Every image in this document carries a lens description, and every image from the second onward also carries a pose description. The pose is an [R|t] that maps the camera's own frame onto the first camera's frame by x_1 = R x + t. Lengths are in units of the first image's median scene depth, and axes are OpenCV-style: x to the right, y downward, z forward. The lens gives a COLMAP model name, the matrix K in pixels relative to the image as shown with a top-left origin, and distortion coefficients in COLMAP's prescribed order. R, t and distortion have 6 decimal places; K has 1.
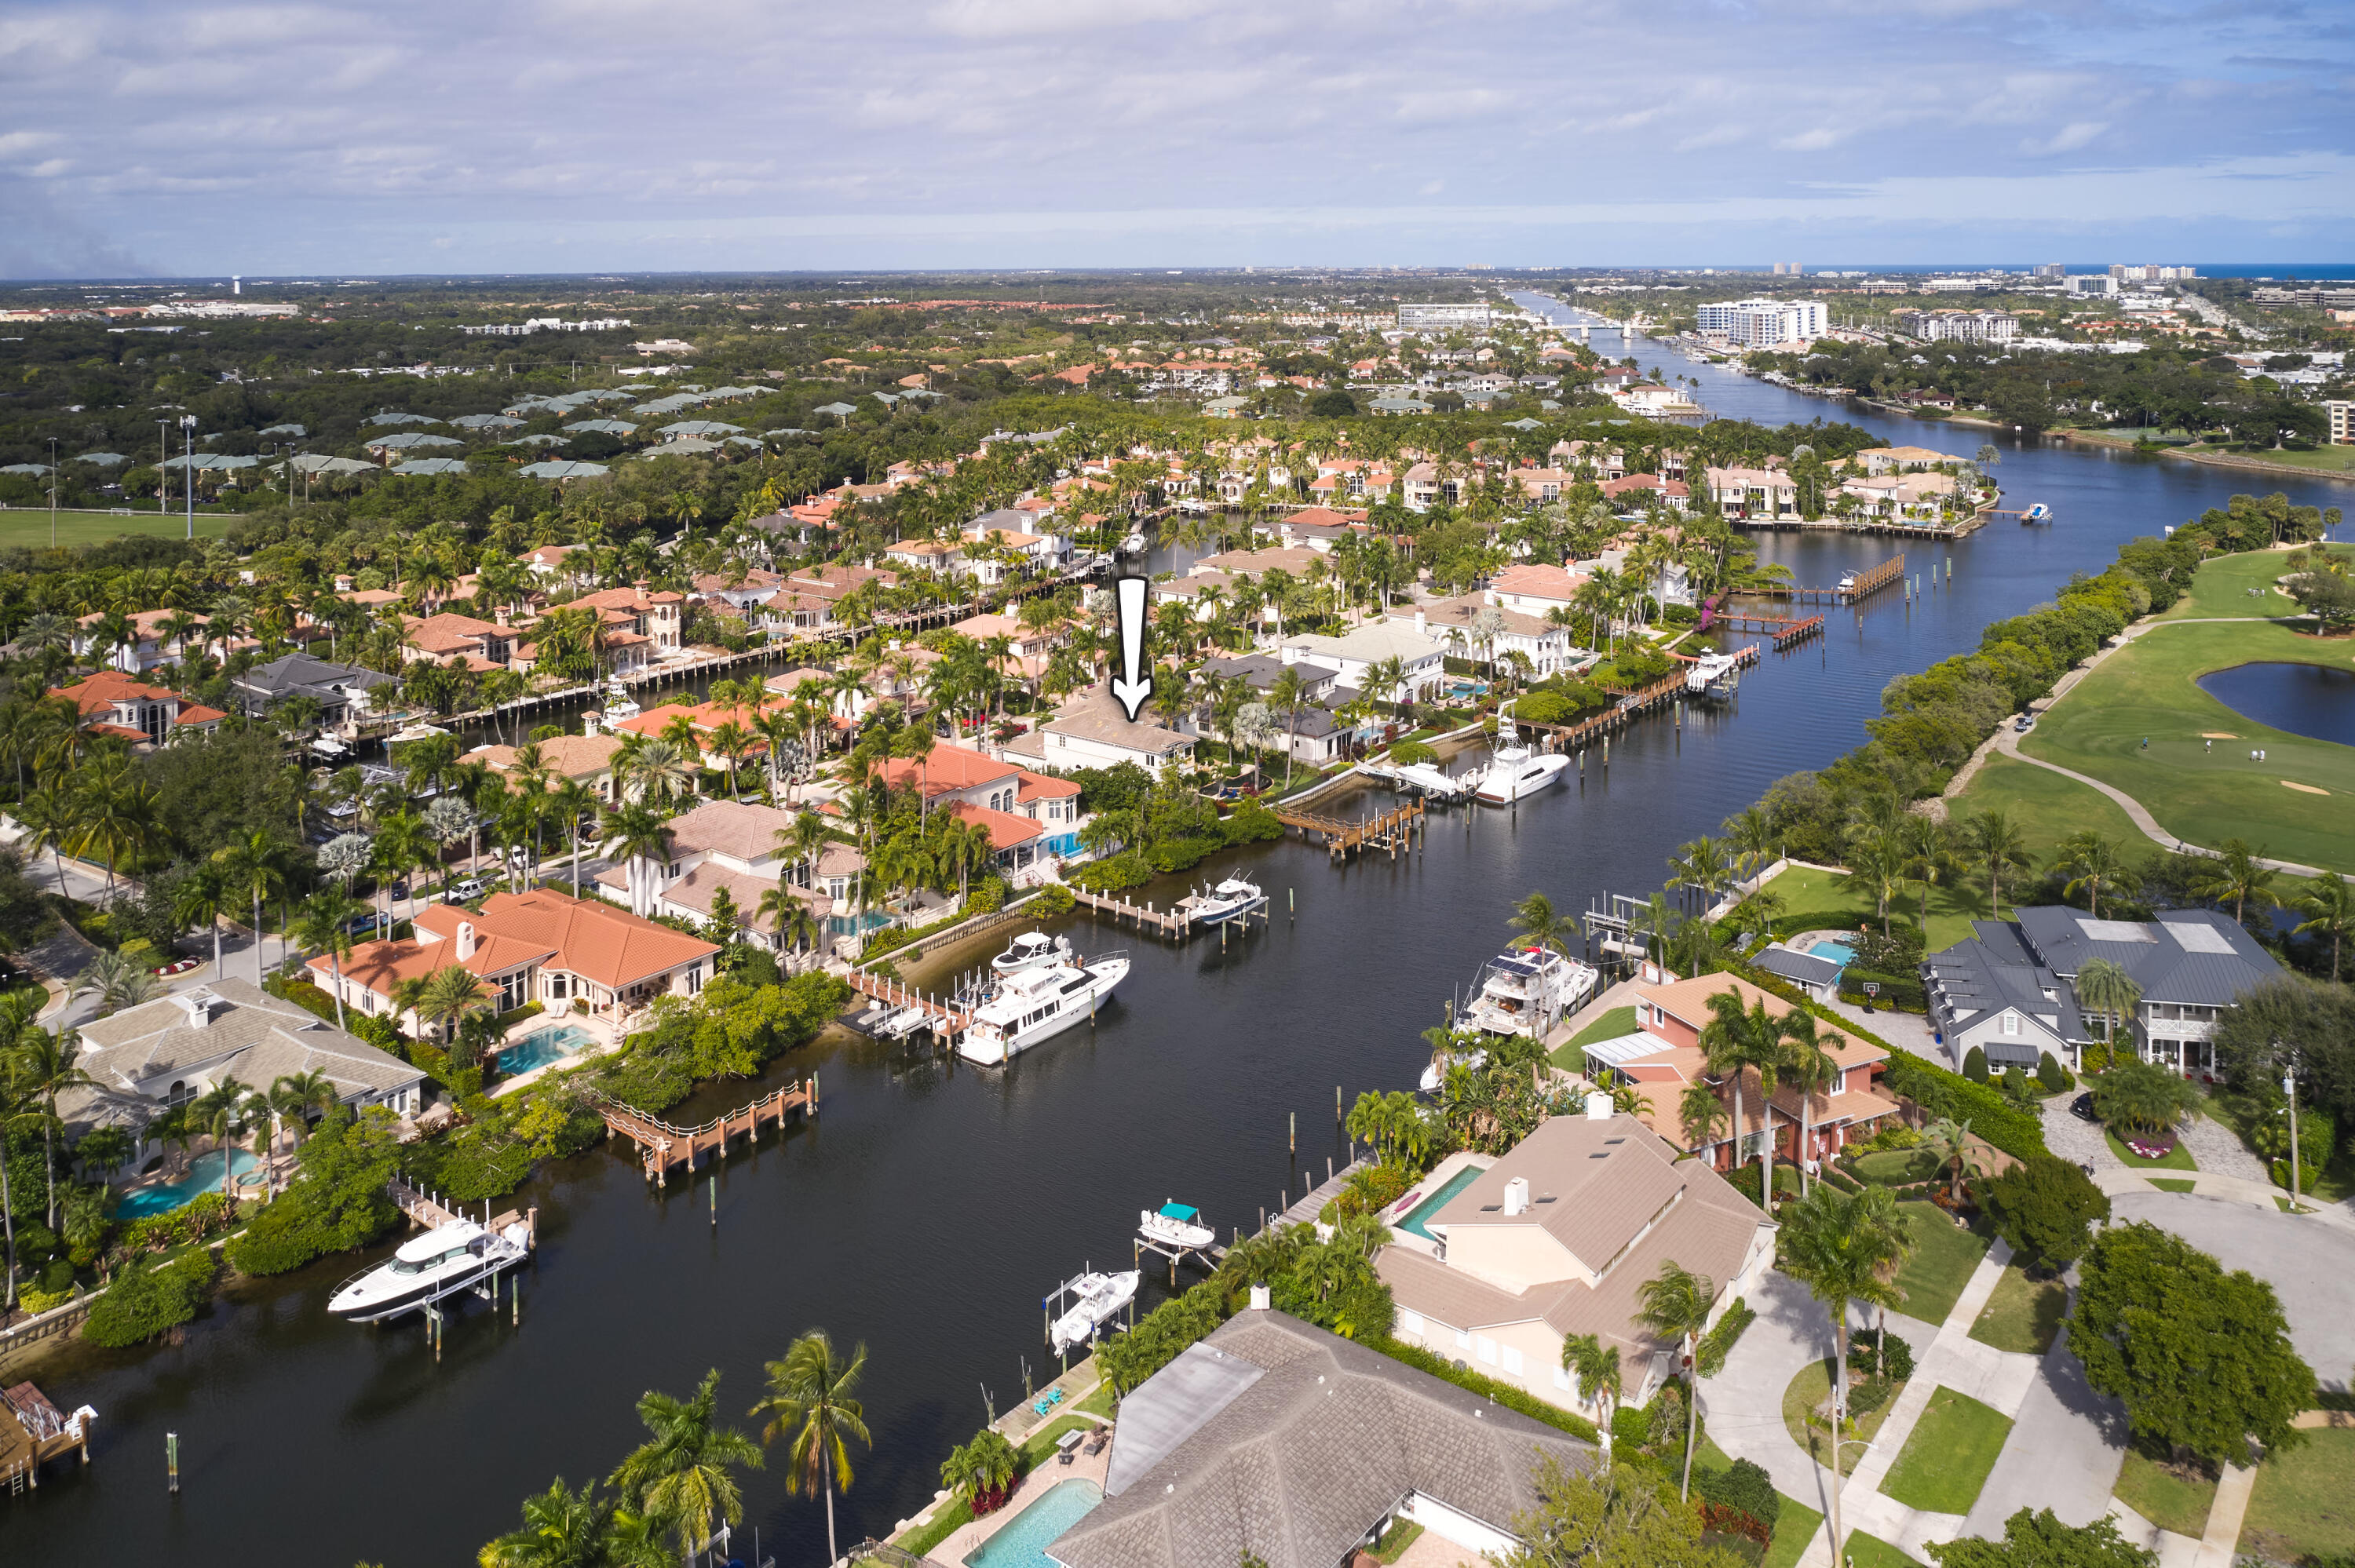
lens RADIAL K [[1802.6, 0, 1177.5], [0, 1802.6, 784.0], [0, 0, 1]] dist [-0.012009, -0.006133]
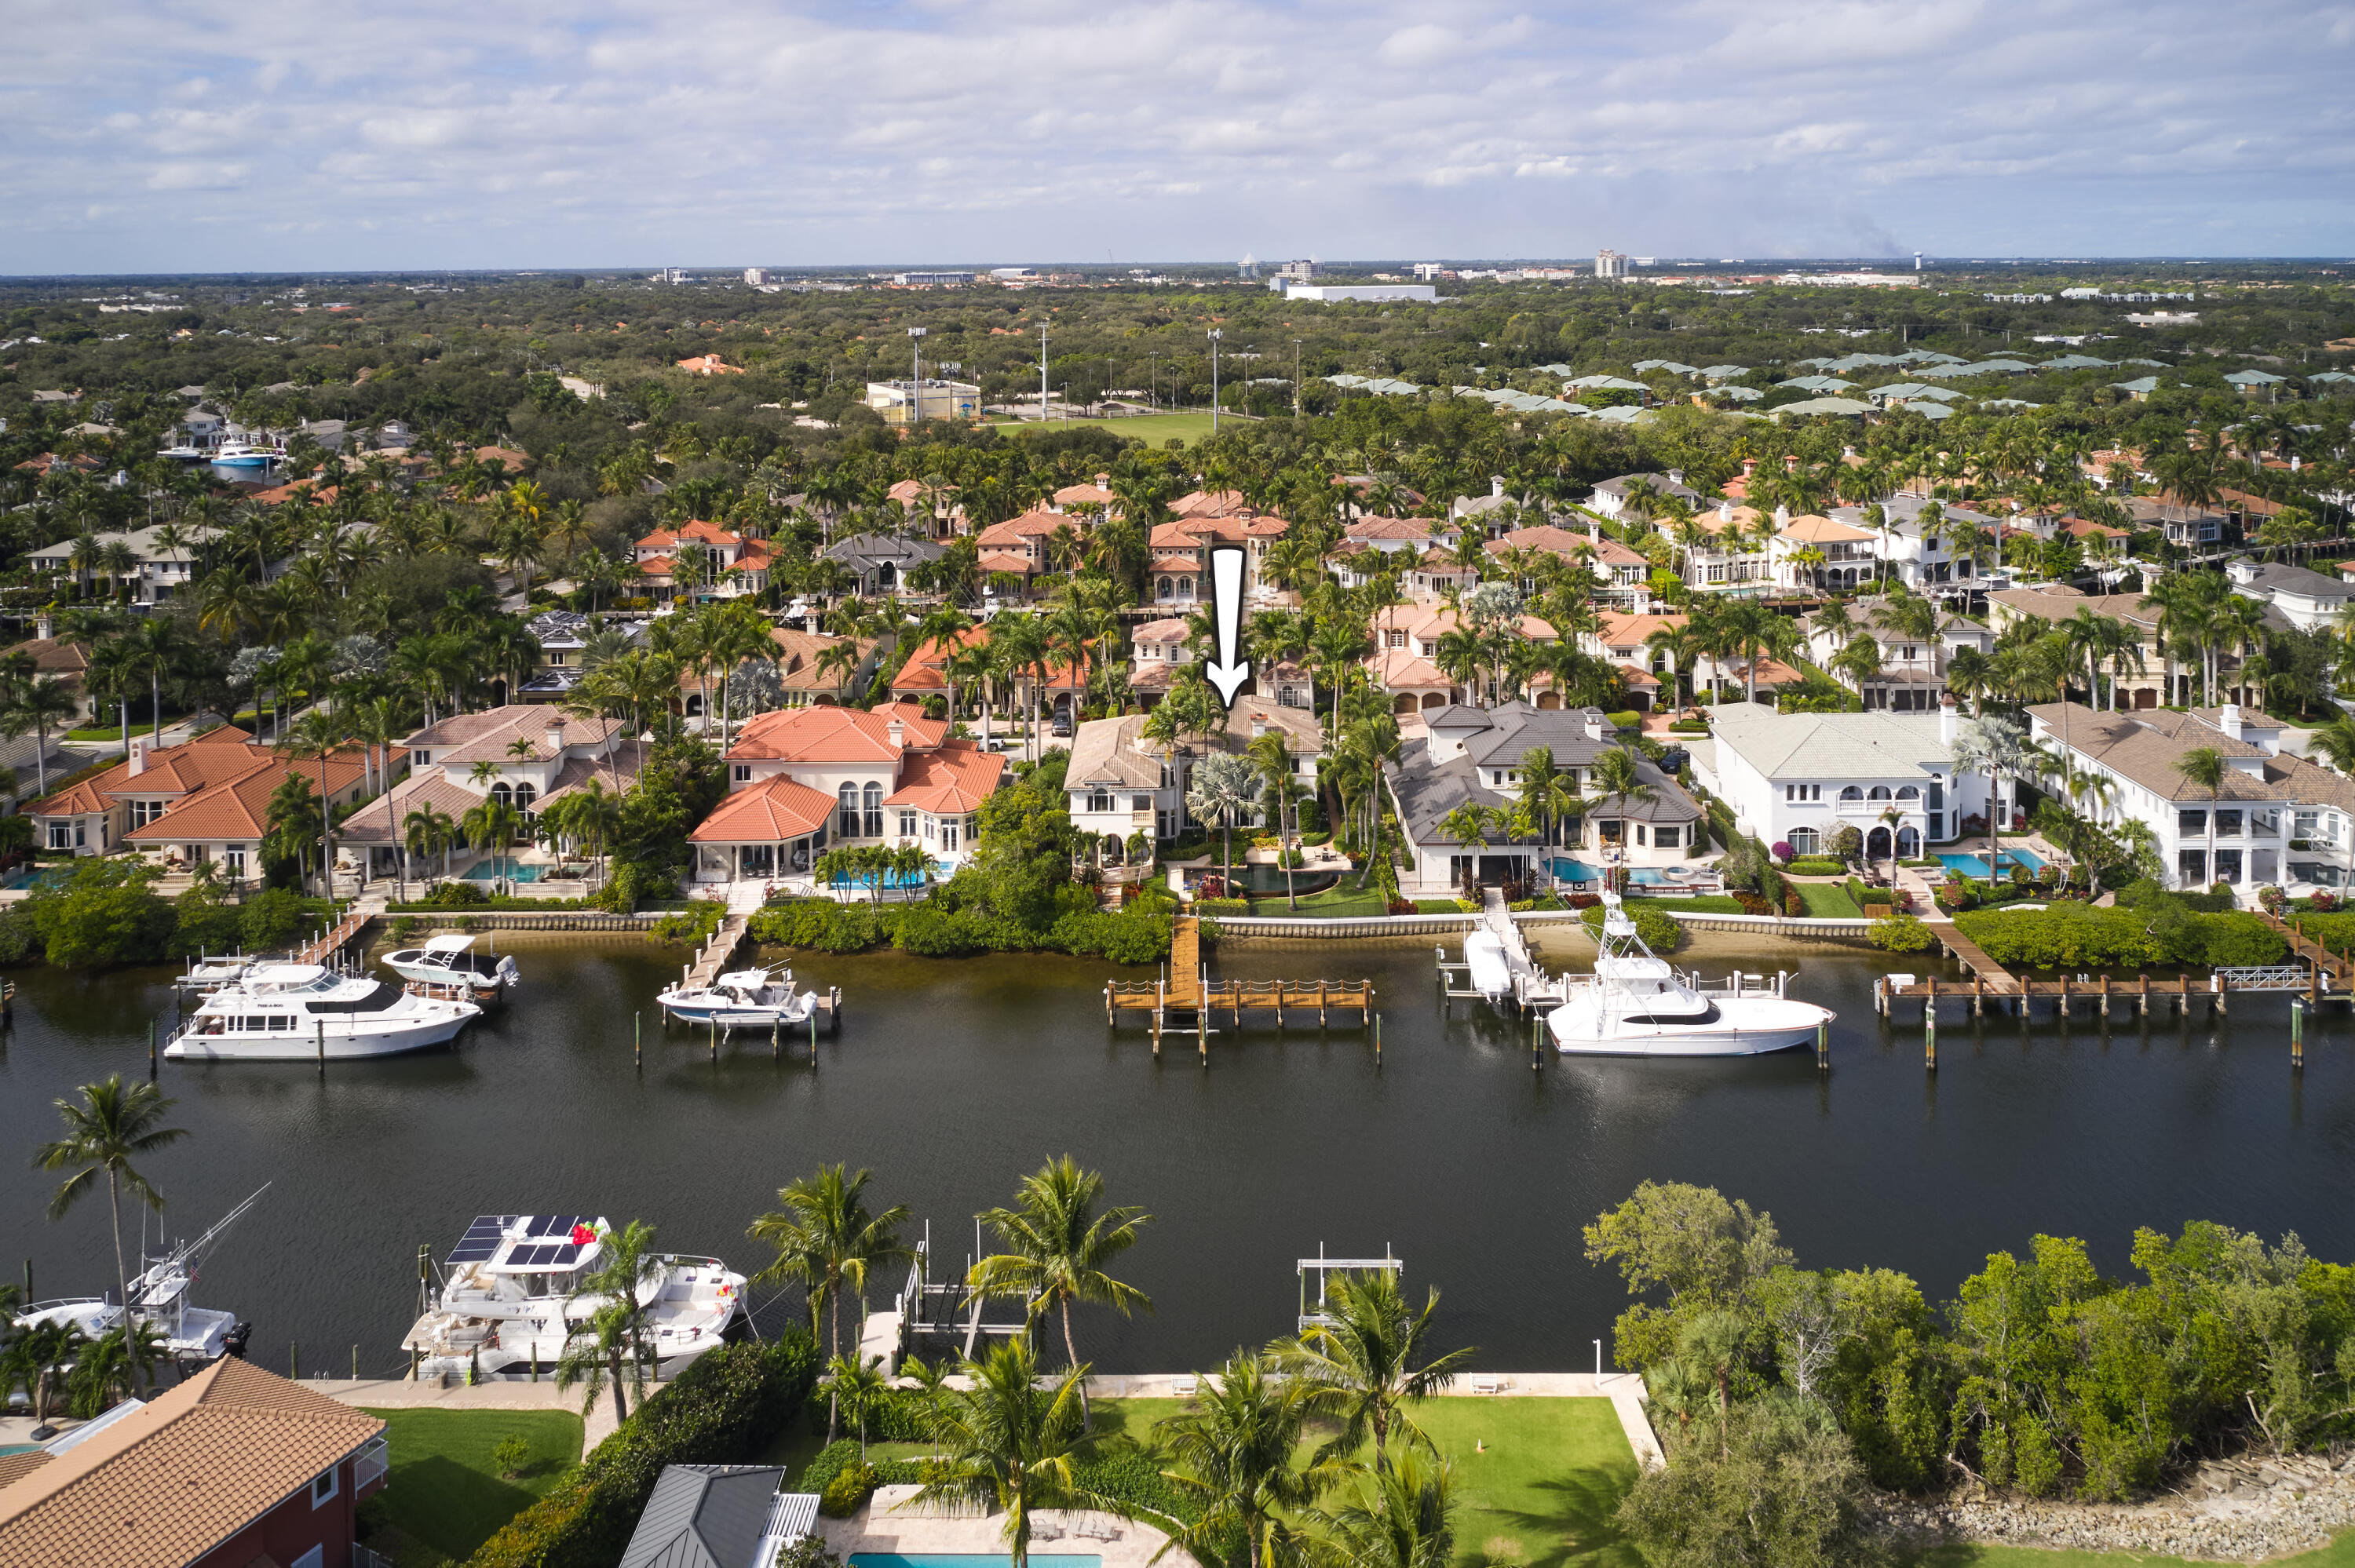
lens RADIAL K [[1802.6, 0, 1177.5], [0, 1802.6, 784.0], [0, 0, 1]] dist [-0.012009, -0.006133]
pose [[0.609448, 0.229423, -0.758906, 0.077813], [-0.225668, 0.967819, 0.111354, -0.015215], [0.760031, 0.103397, 0.641609, 0.089849]]
